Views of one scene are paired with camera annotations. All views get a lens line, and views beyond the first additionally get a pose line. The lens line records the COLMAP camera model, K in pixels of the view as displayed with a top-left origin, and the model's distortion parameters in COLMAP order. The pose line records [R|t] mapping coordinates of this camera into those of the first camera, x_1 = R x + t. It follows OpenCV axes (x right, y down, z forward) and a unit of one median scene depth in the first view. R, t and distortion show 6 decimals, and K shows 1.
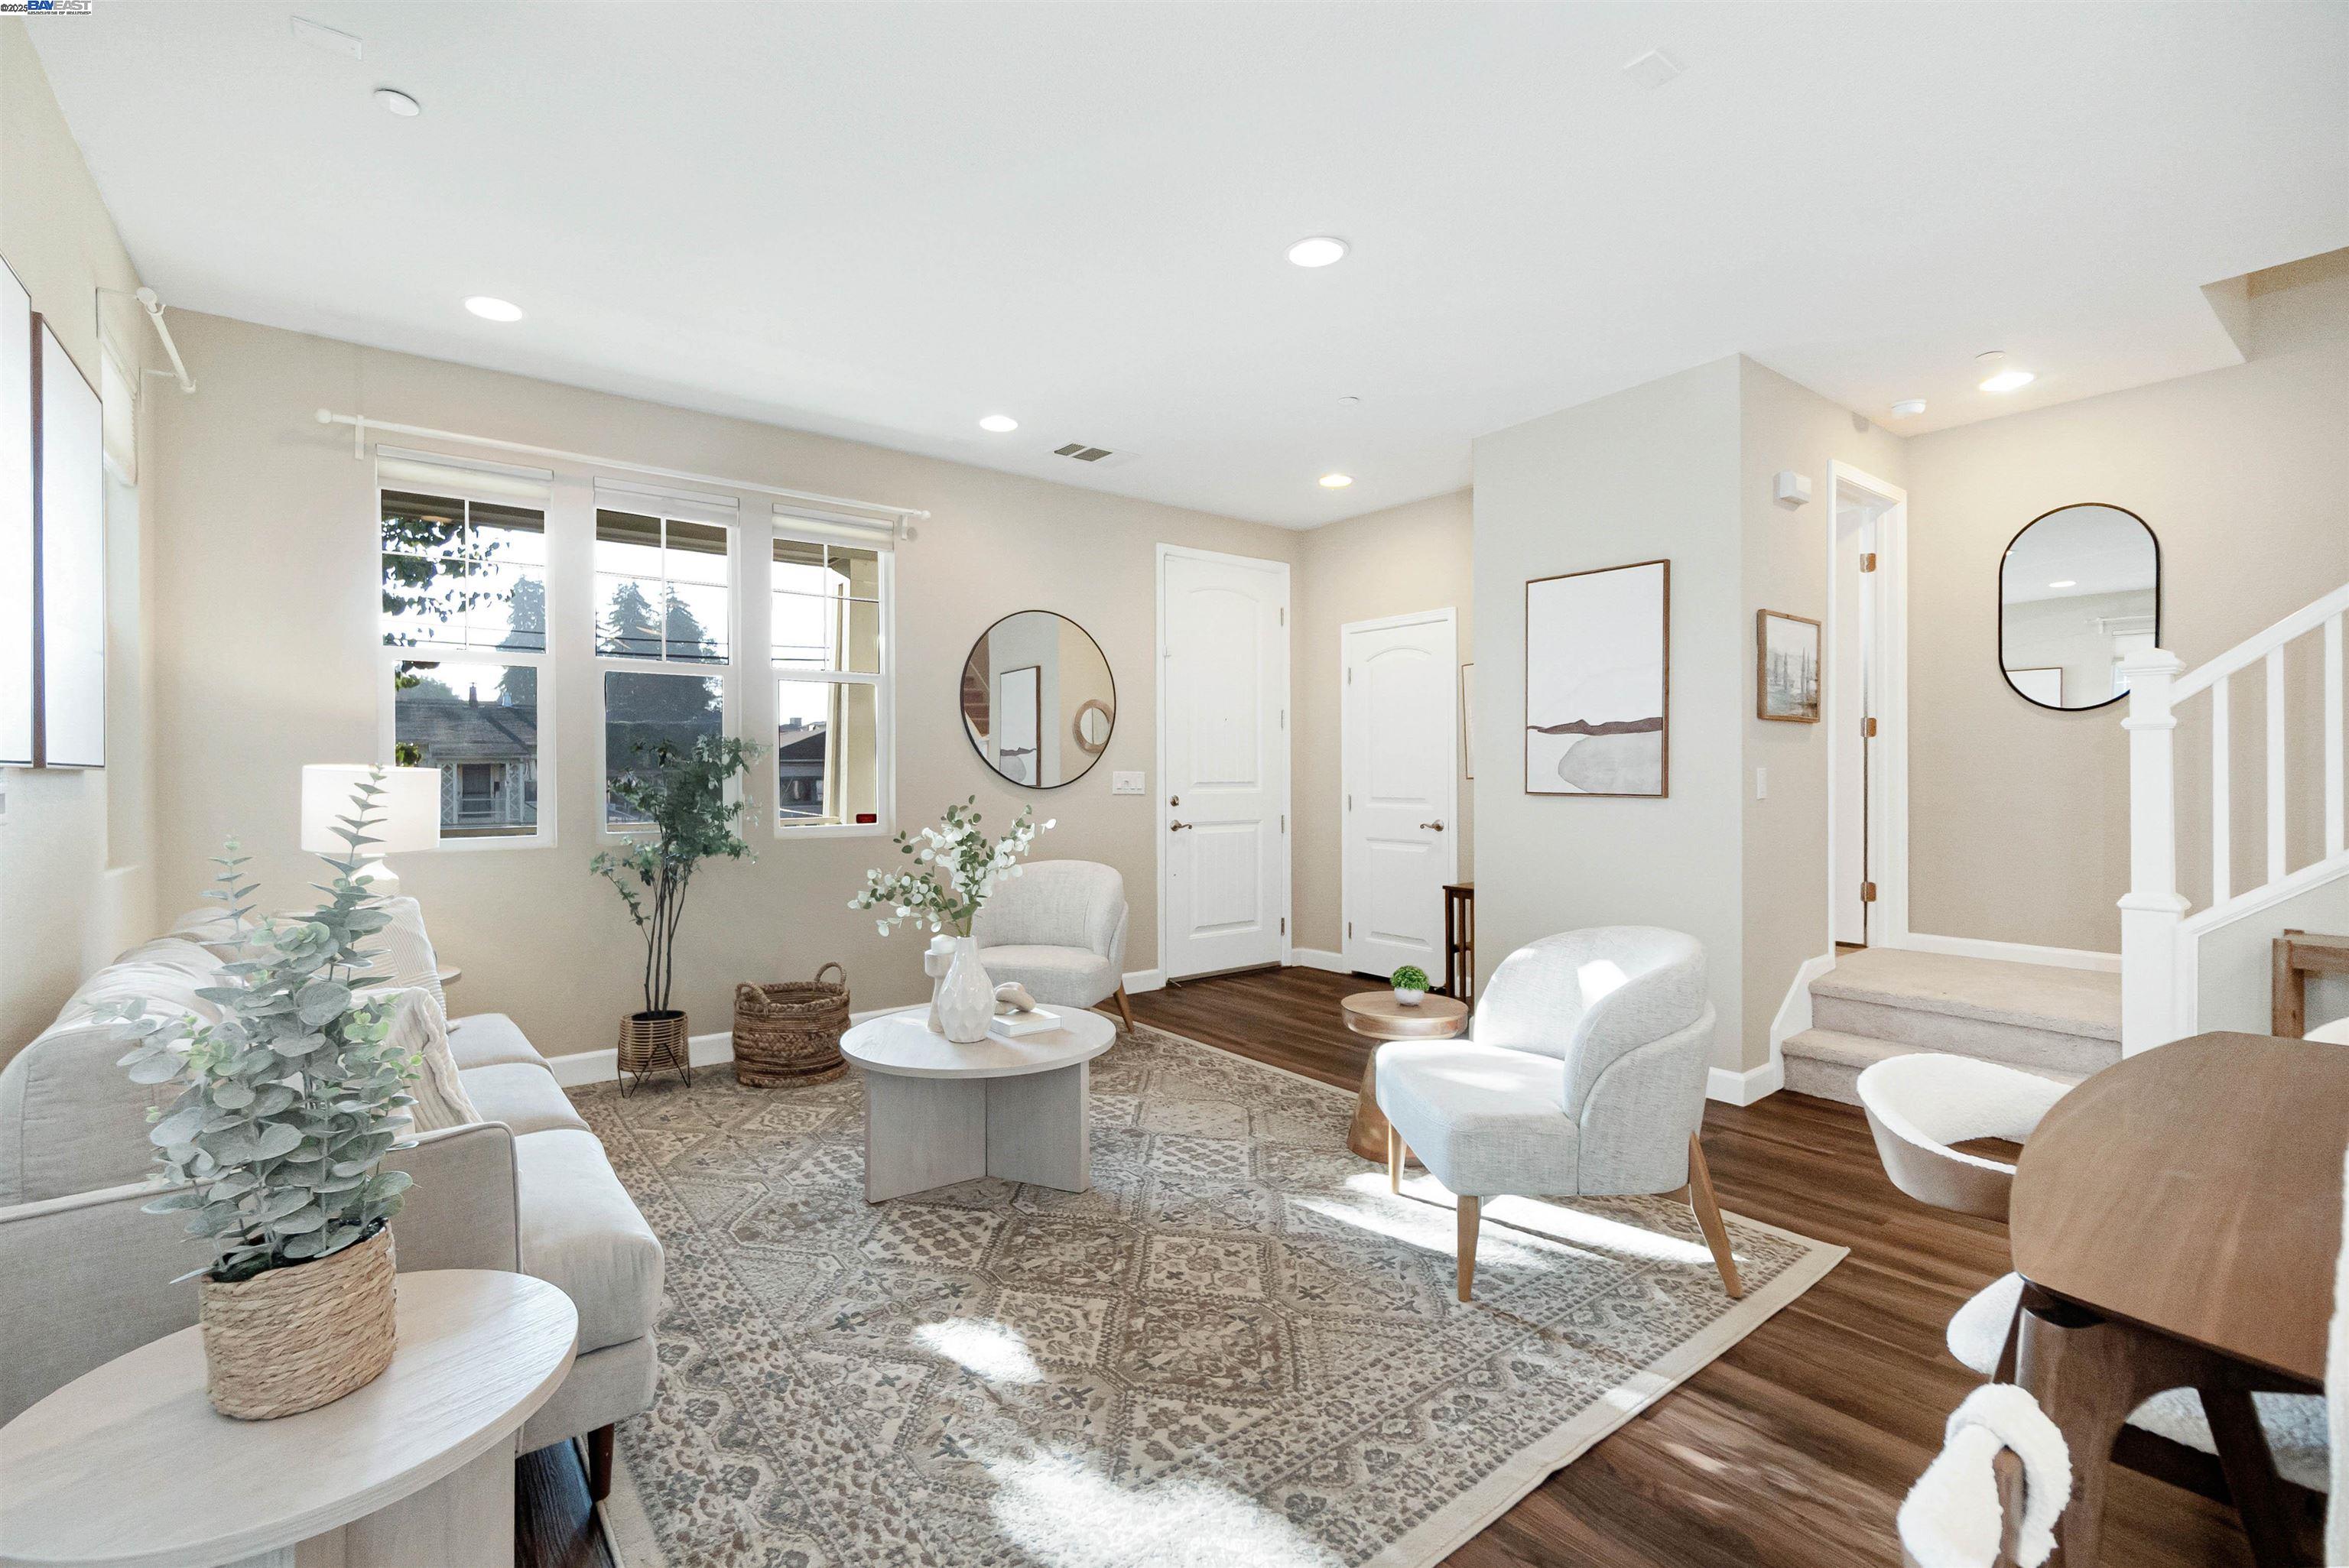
lens RADIAL K [[1044.4, 0, 1158.1], [0, 1044.4, 791.0], [0, 0, 1]] dist [-0.009843, -0.000292]
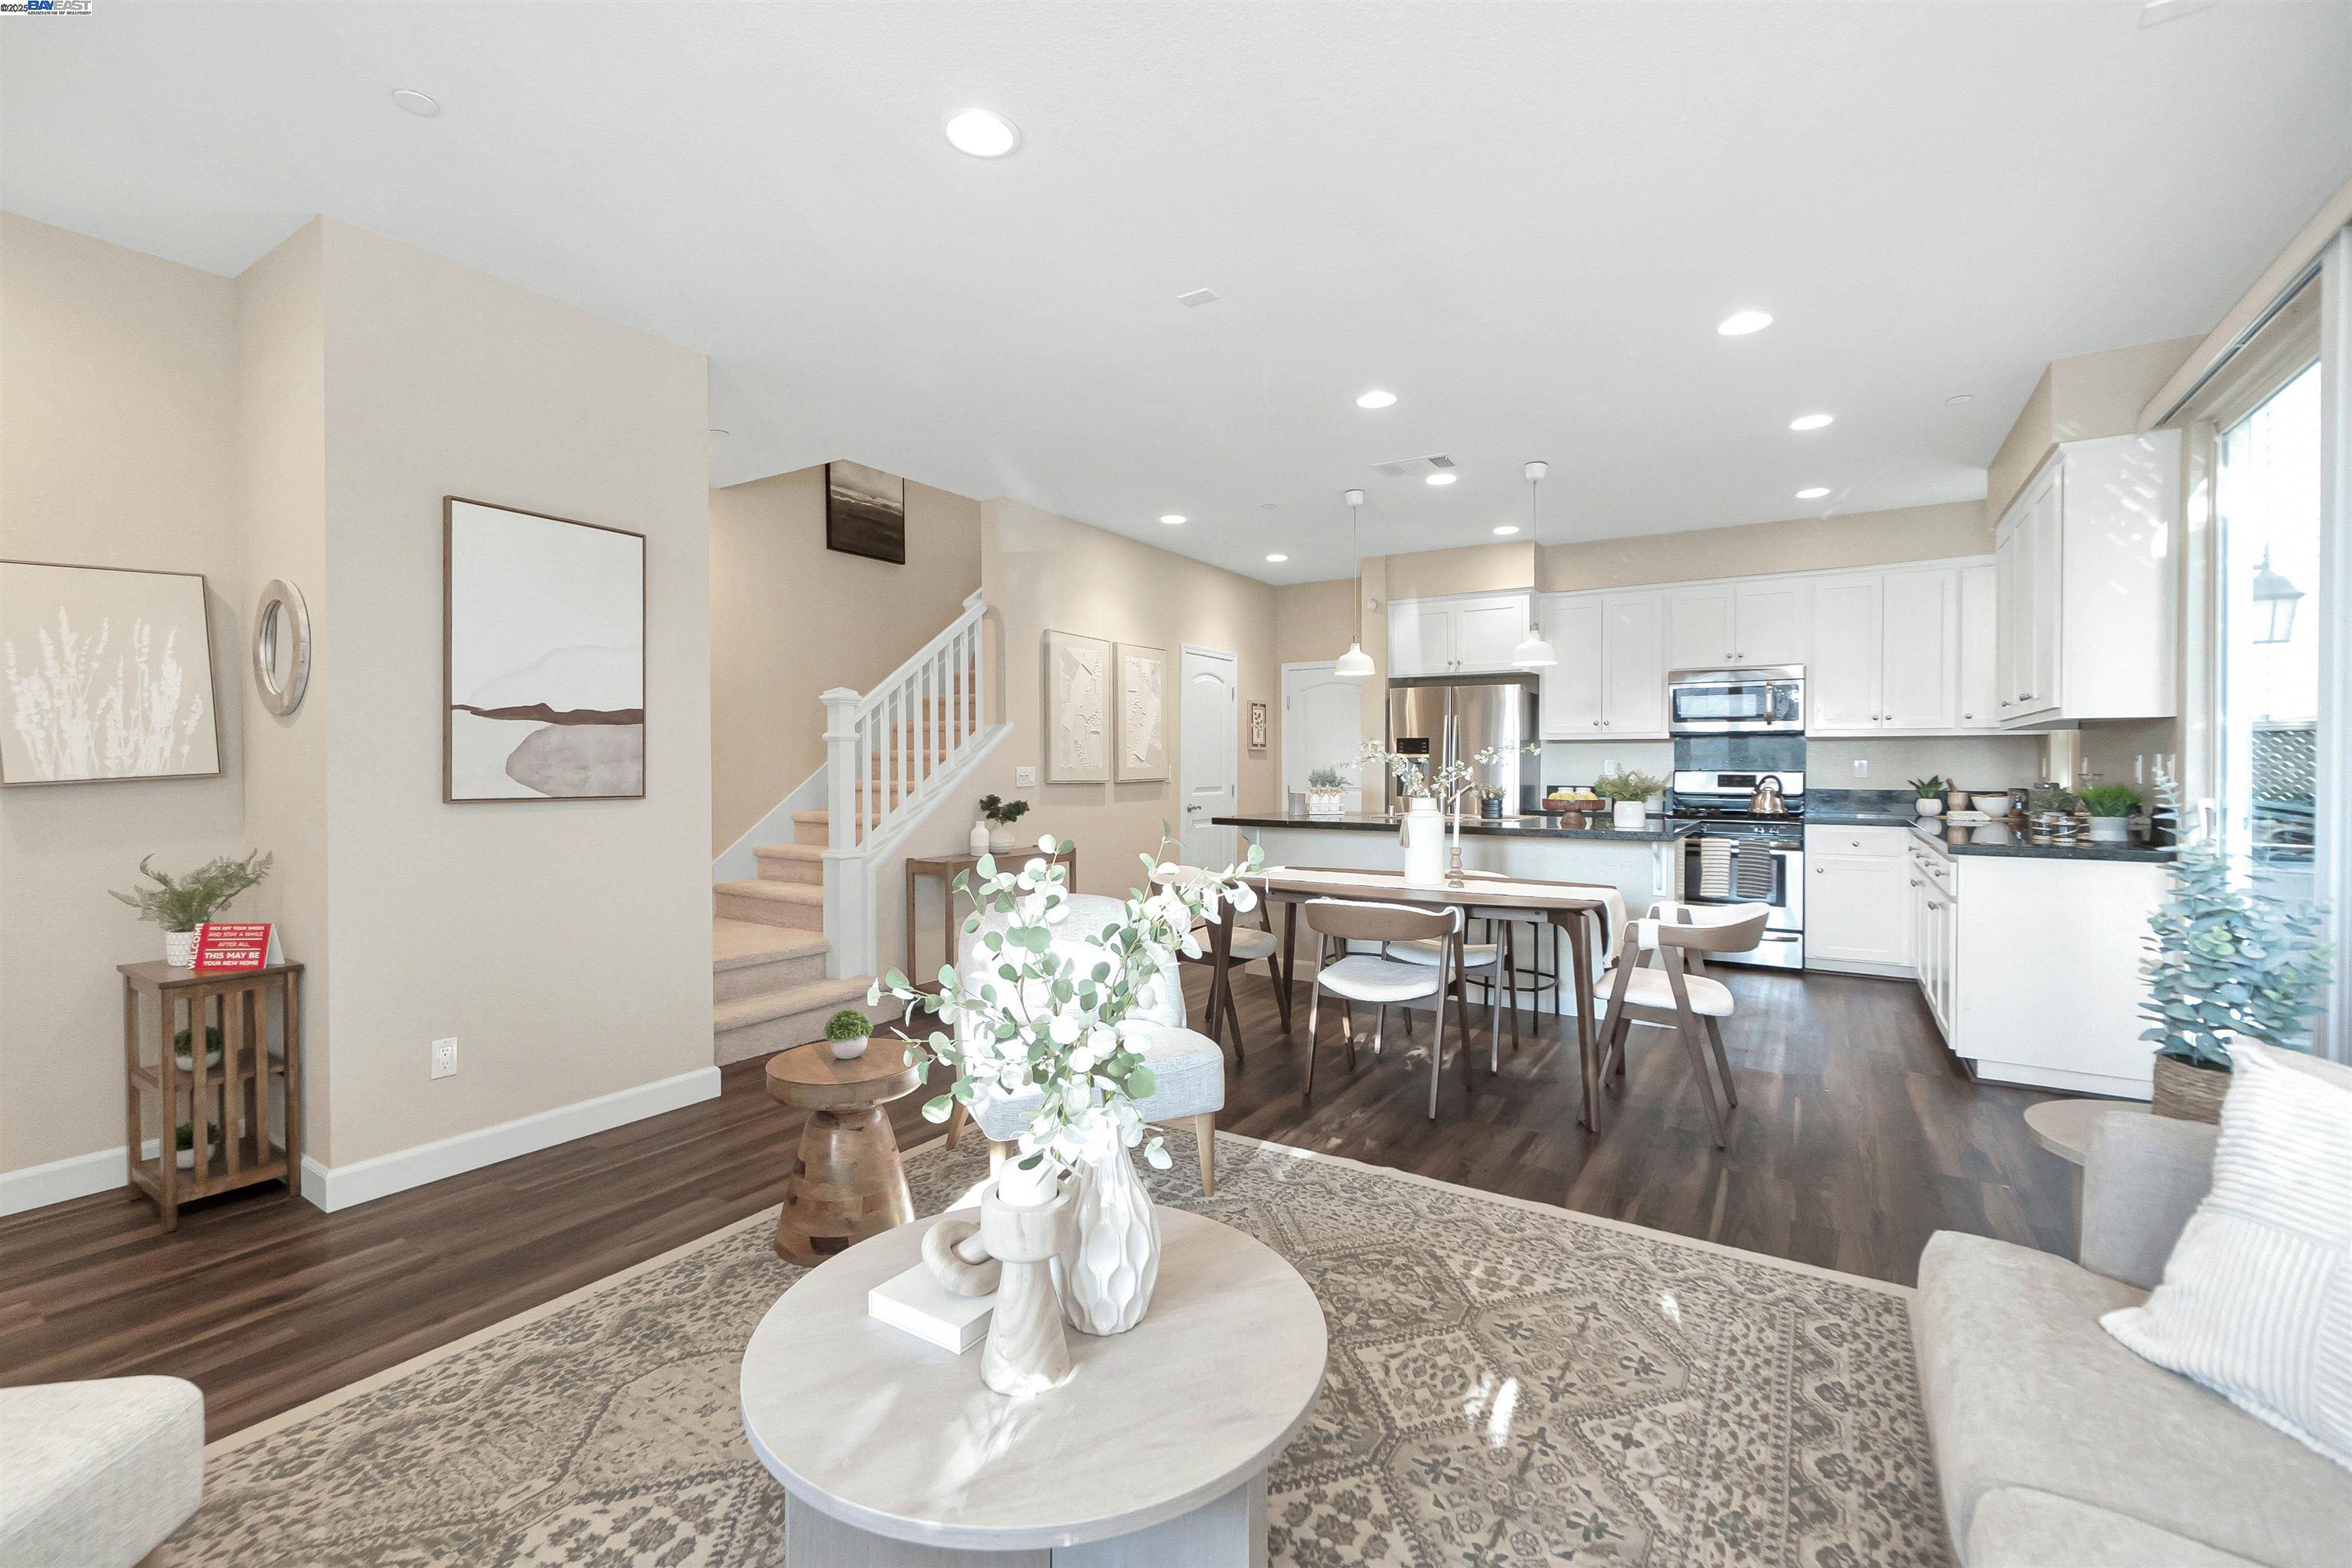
lens RADIAL K [[1025.3, 0, 1161.1], [0, 1025.3, 782.5], [0, 0, 1]] dist [-0.005339, 0.000833]
pose [[-0.344153, -0.014119, 0.938807, -0.620087], [0.016169, 0.999650, 0.020962, -0.023266], [-0.938774, 0.022393, -0.343804, 1.094088]]
